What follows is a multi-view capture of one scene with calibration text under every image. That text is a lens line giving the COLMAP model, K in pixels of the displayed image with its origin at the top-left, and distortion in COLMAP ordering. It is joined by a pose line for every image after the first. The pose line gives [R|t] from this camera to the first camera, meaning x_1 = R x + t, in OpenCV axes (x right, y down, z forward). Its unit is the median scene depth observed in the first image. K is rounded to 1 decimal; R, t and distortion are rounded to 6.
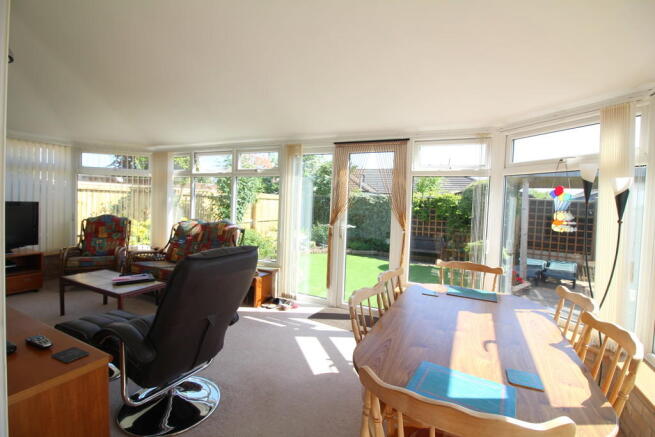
lens RADIAL K [[307.4, 0, 325.2], [0, 307.4, 214.9], [0, 0, 1]] dist [0.000518, -0.000751]
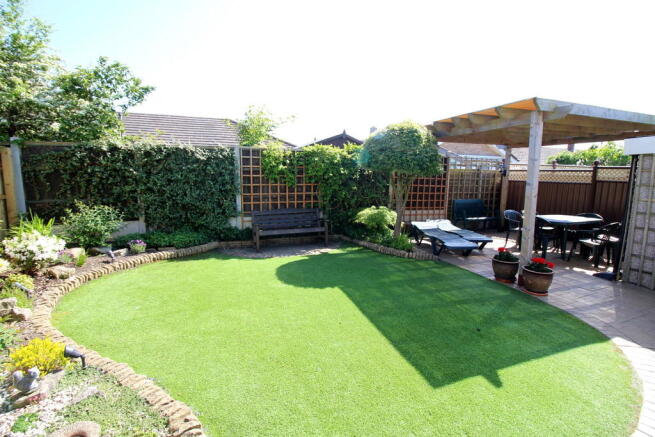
lens RADIAL K [[307.4, 0, 329.7], [0, 307.4, 213.3], [0, 0, 1]] dist [0.000518, -0.000751]
pose [[0.695091, -0.120035, 0.708830, -0.106336], [0.047979, 0.991510, 0.120856, 0.003396], [-0.717319, -0.049997, 0.694949, 0.508473]]
